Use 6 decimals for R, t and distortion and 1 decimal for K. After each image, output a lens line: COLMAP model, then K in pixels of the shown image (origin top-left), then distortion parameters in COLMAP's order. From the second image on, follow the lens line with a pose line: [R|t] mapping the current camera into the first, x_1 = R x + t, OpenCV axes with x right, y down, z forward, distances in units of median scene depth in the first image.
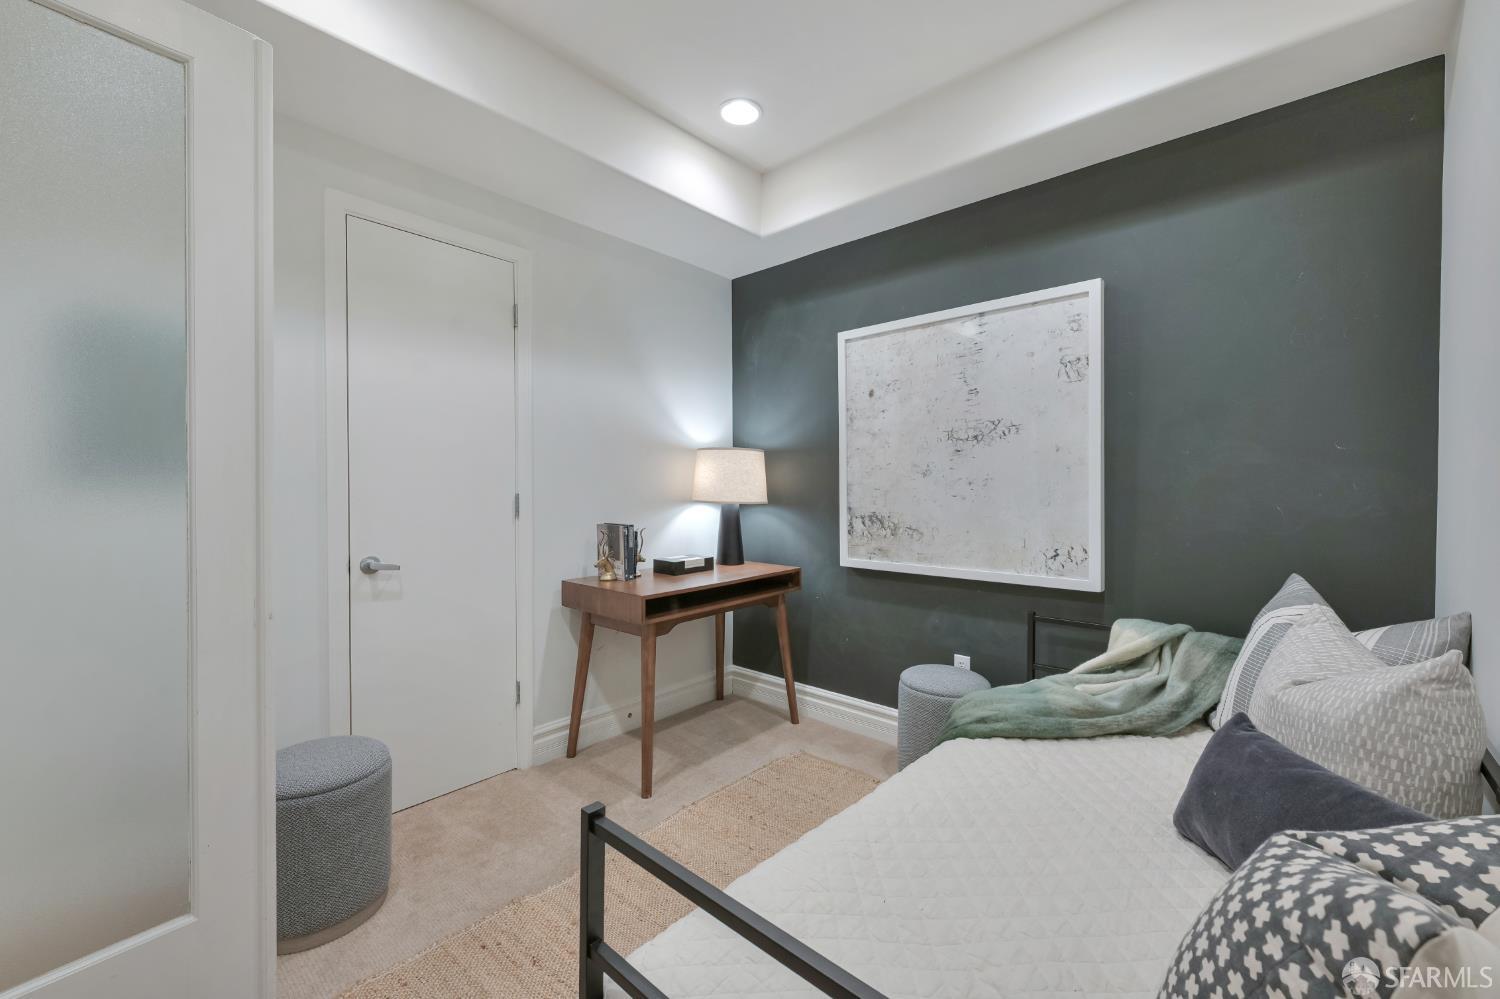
lens RADIAL K [[599.6, 0, 753.3], [0, 599.6, 498.4], [0, 0, 1]] dist [-0.003166, -0.000207]
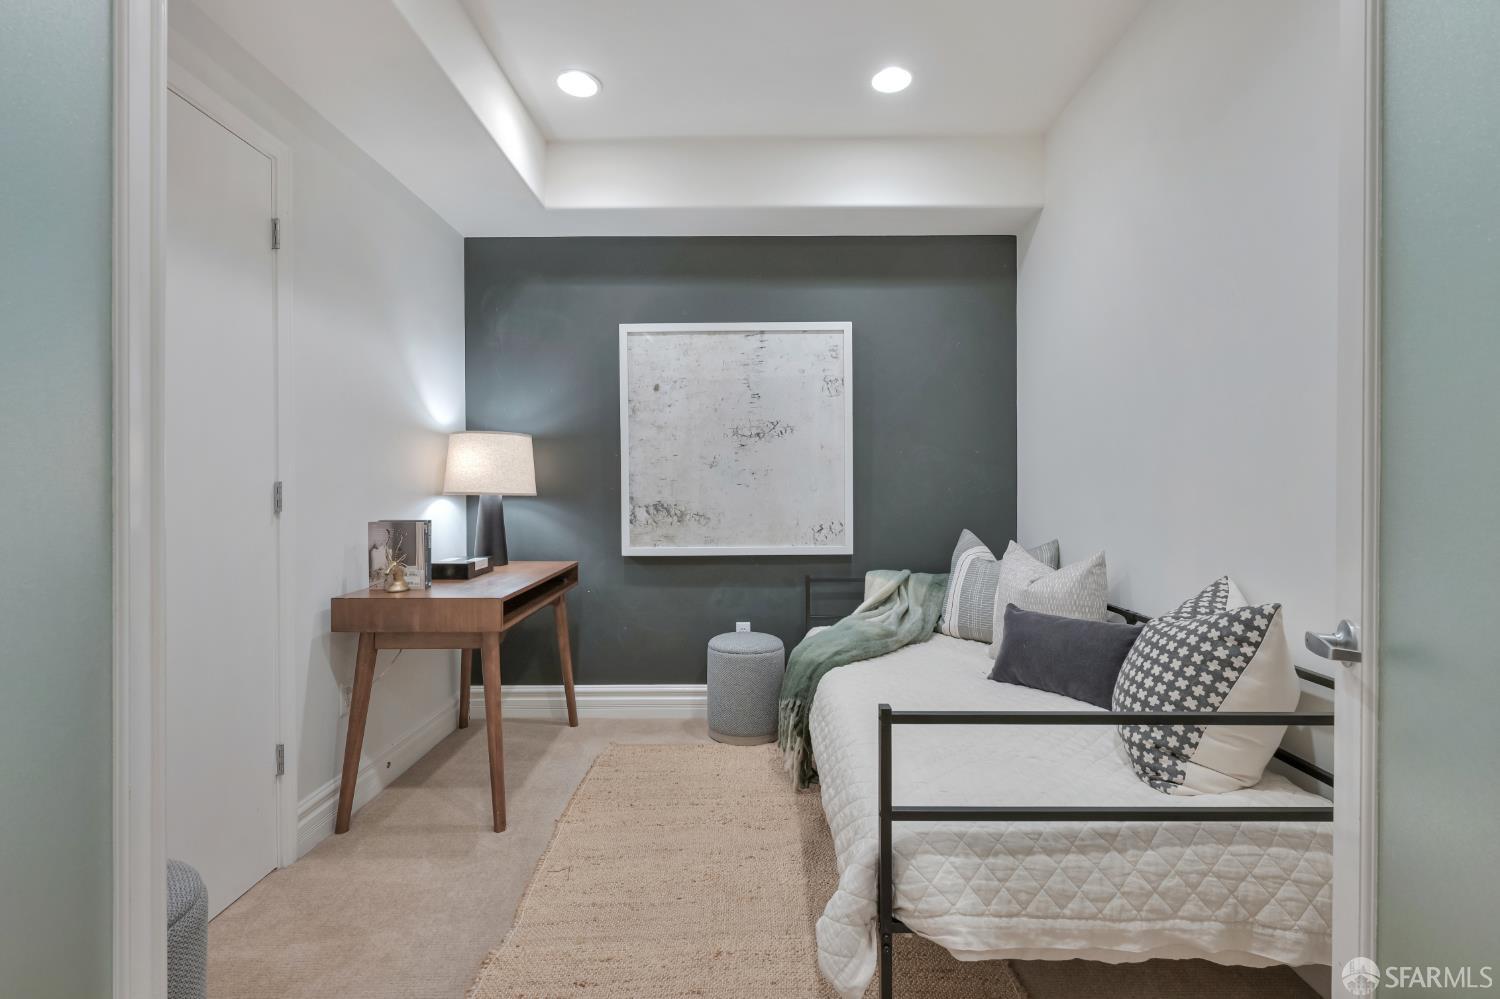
lens RADIAL K [[654.6, 0, 748.1], [0, 654.6, 493.6], [0, 0, 1]] dist [-0.001290, -0.000037]
pose [[0.750387, -0.009637, 0.660928, -0.459325], [0.016642, 0.999852, -0.004316, 0.018214], [-0.660789, 0.014238, 0.750437, 0.039193]]
